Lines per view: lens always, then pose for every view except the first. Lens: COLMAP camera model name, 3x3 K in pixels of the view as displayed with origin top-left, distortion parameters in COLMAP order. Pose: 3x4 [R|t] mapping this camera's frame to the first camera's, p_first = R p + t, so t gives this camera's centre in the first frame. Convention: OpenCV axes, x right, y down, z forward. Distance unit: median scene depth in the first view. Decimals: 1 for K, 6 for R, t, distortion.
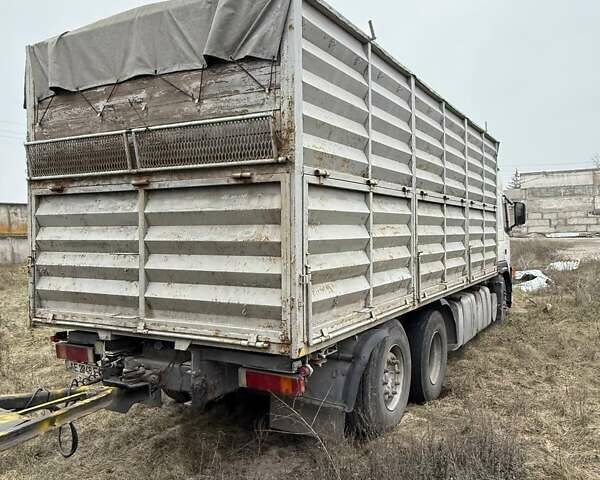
lens RADIAL K [[541.8, 0, 300.0], [0, 541.8, 240.0], [0, 0, 1]] dist [-0.002410, -0.000310]
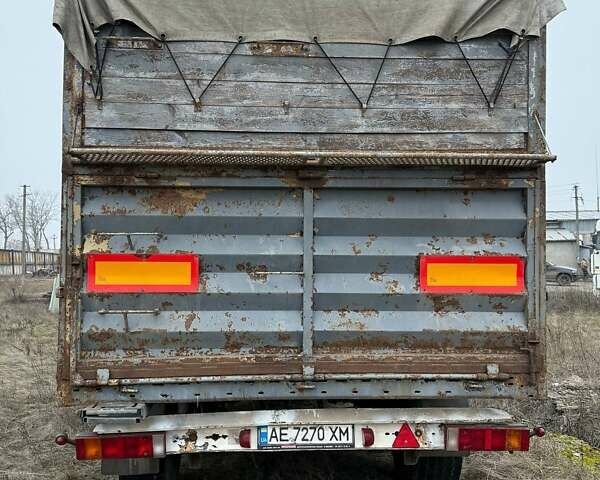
lens RADIAL K [[541.8, 0, 300.0], [0, 541.8, 240.0], [0, 0, 1]] dist [-0.002410, -0.000310]
pose [[0.838656, 0.020570, 0.544273, -0.710773], [-0.004201, 0.999501, -0.031302, 0.004048], [-0.544645, 0.023965, 0.838324, 0.381862]]
